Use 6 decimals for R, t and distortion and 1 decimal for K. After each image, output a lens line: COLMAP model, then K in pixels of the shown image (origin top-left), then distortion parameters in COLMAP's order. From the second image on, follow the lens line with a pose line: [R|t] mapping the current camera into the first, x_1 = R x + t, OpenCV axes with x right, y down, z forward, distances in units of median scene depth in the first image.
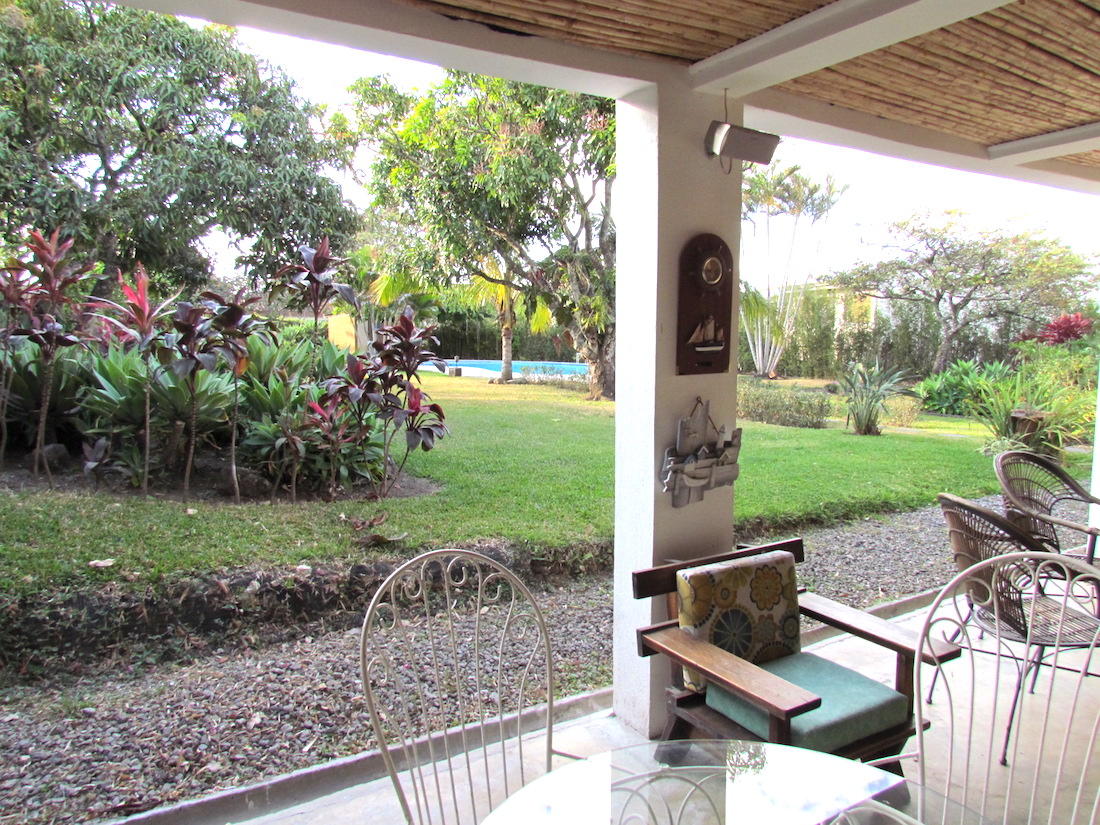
lens RADIAL K [[778.0, 0, 550.0], [0, 778.0, 412.5], [0, 0, 1]] dist [-0.049551, 0.028828]
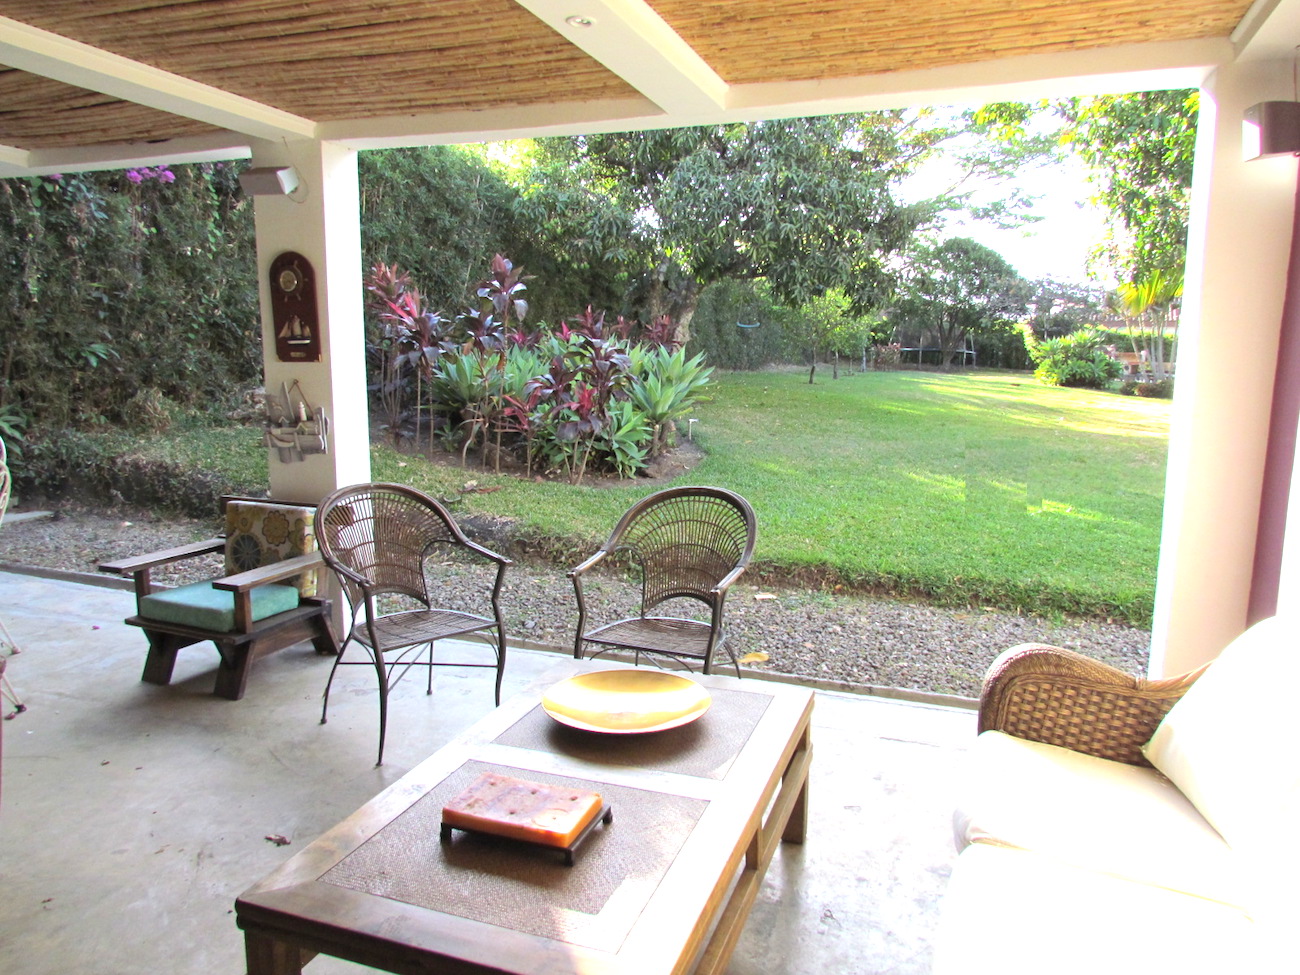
lens RADIAL K [[914.0, 0, 650.0], [0, 914.0, 487.5], [0, 0, 1]] dist [0.053950, 0.001116]
pose [[0.621433, 0.121432, -0.774000, 1.778773], [-0.079440, 0.992590, 0.091945, -0.030350], [0.779430, 0.004349, 0.626475, 0.498477]]
